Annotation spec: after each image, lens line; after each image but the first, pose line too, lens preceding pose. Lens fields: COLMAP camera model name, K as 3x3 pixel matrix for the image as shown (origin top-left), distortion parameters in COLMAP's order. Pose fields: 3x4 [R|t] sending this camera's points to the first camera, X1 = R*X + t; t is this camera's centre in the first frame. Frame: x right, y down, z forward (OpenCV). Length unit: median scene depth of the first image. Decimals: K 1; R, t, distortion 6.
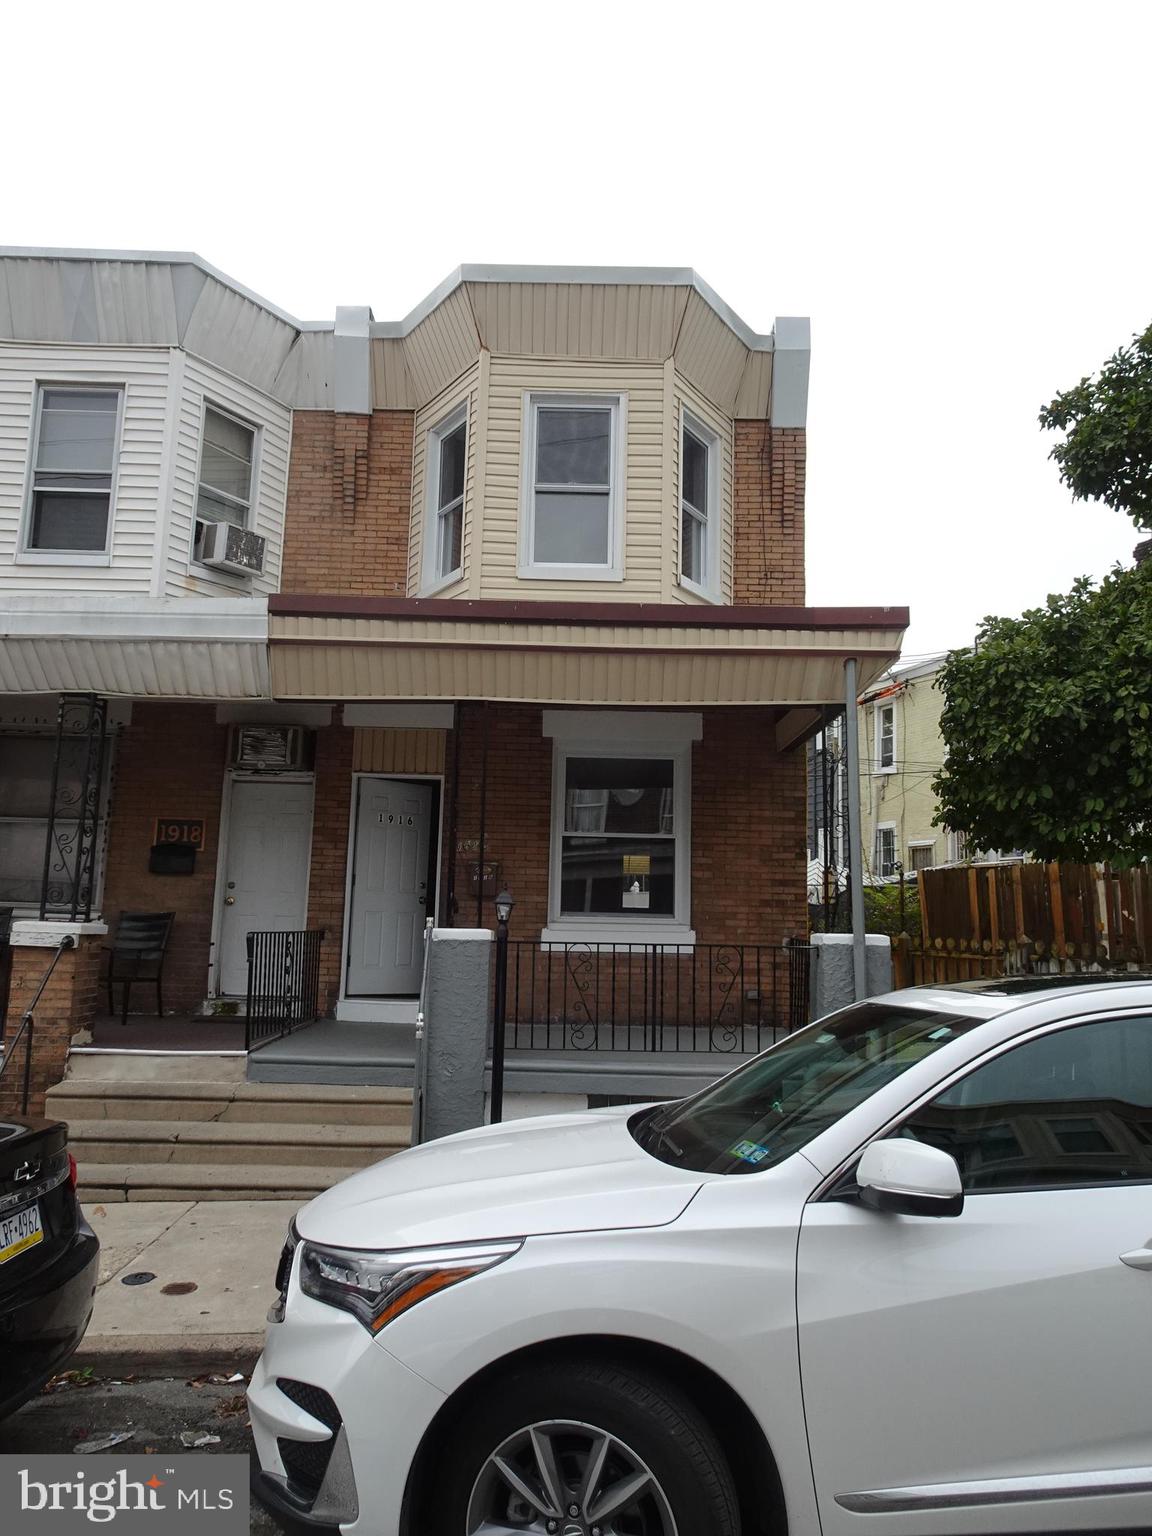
lens RADIAL K [[1092.6, 0, 577.2], [0, 1092.6, 774.1], [0, 0, 1]] dist [0.011966, -0.002628]
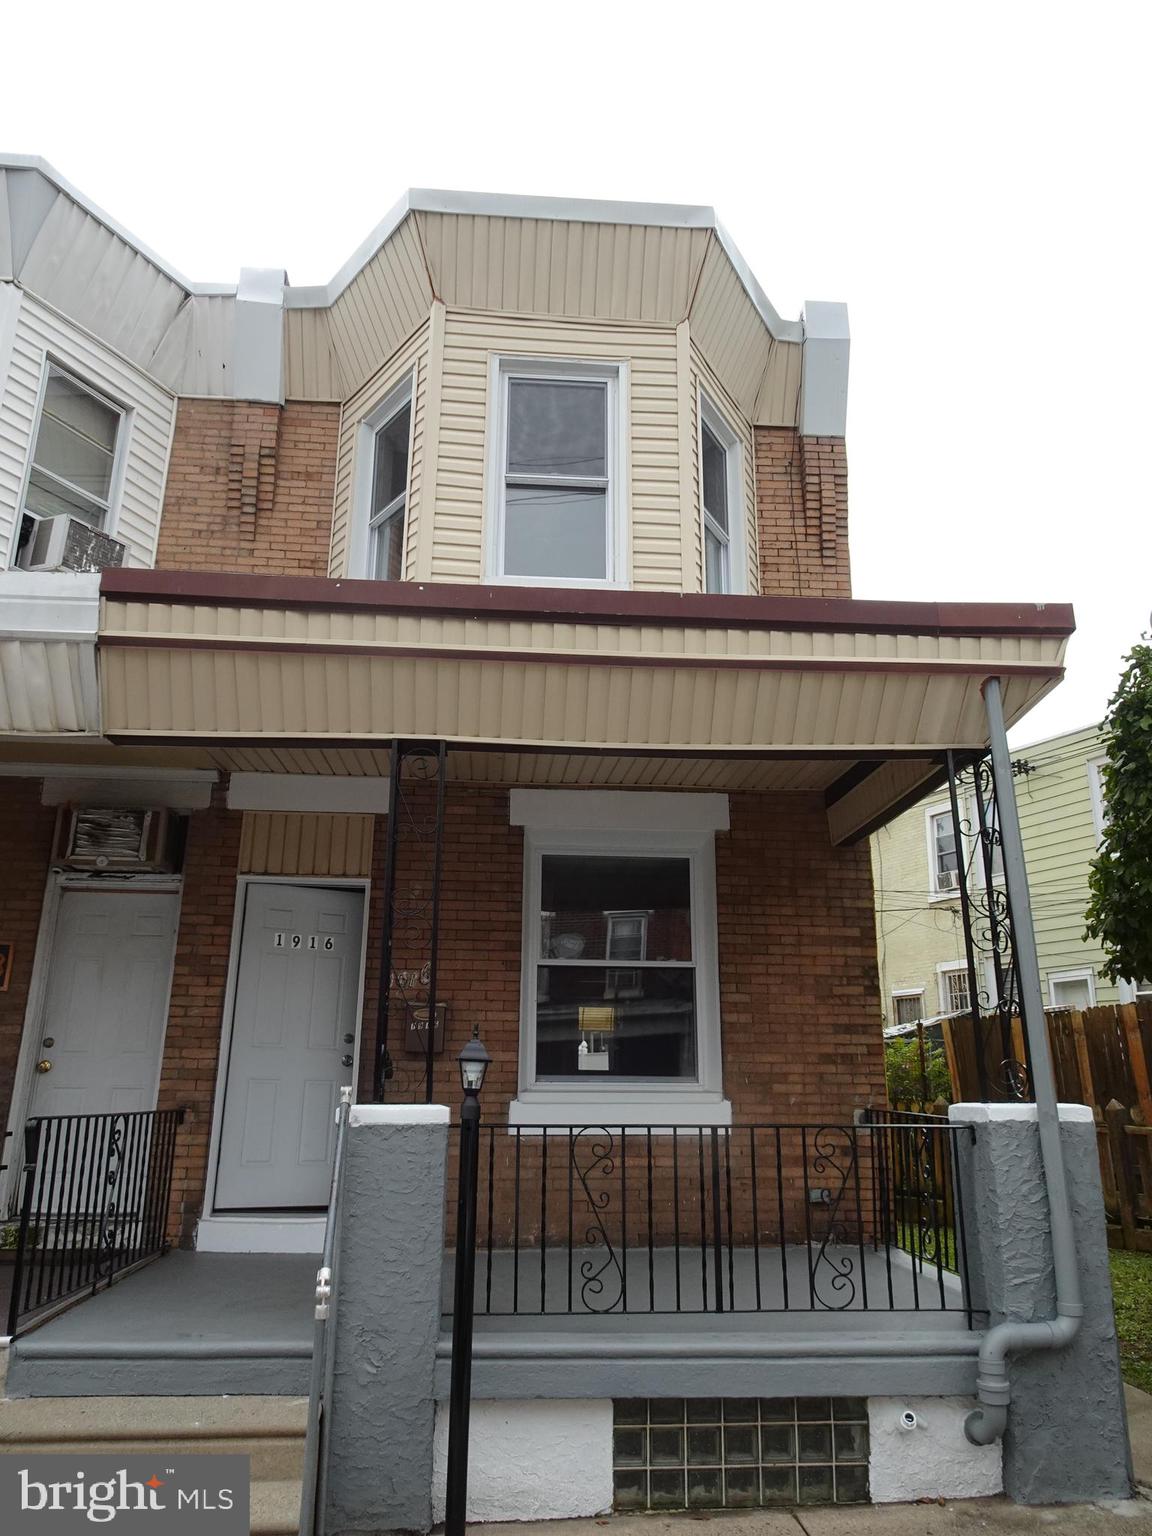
lens RADIAL K [[1092.6, 0, 576.5], [0, 1092.6, 778.1], [0, 0, 1]] dist [0.011966, -0.002628]
pose [[0.997401, 0.004825, 0.071883, -0.040750], [0.005471, 0.989802, -0.142346, 0.038635], [-0.071836, 0.142369, 0.987203, 0.289318]]
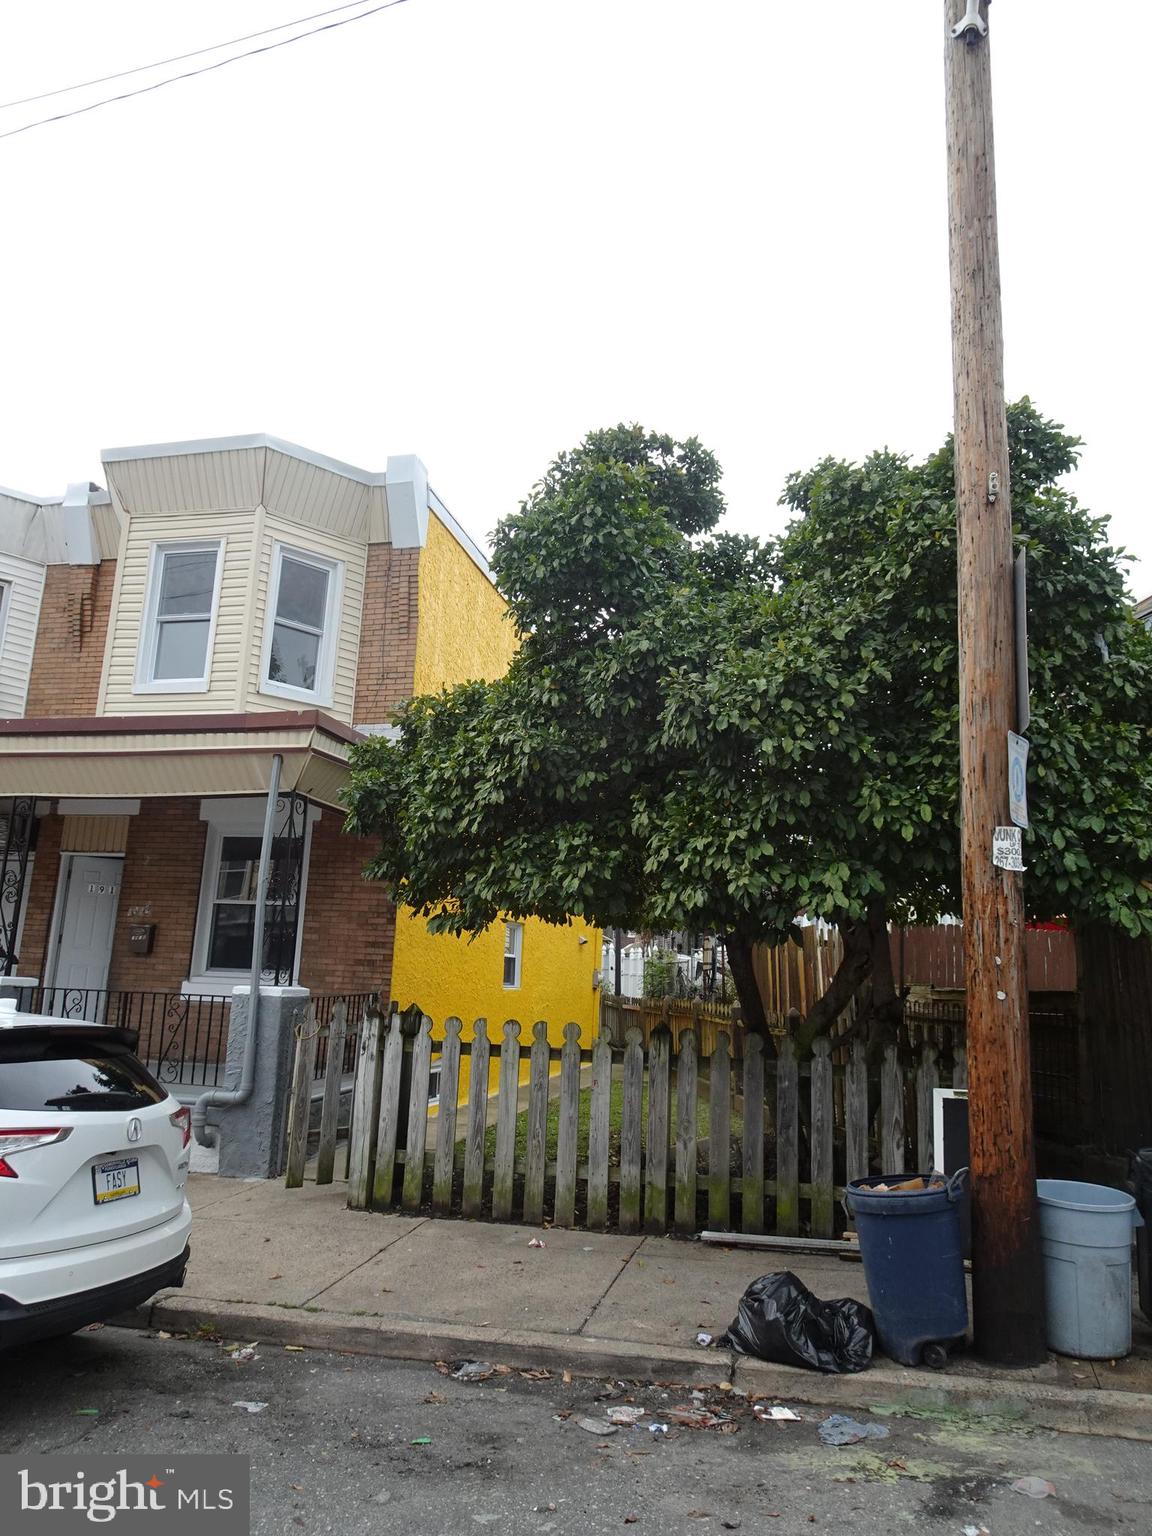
lens RADIAL K [[1092.6, 0, 580.6], [0, 1092.6, 777.6], [0, 0, 1]] dist [0.011966, -0.002628]
pose [[0.967027, -0.028373, -0.253089, 0.693548], [0.013419, 0.998071, -0.060619, -0.002415], [0.254320, 0.055224, 0.965542, -0.056992]]
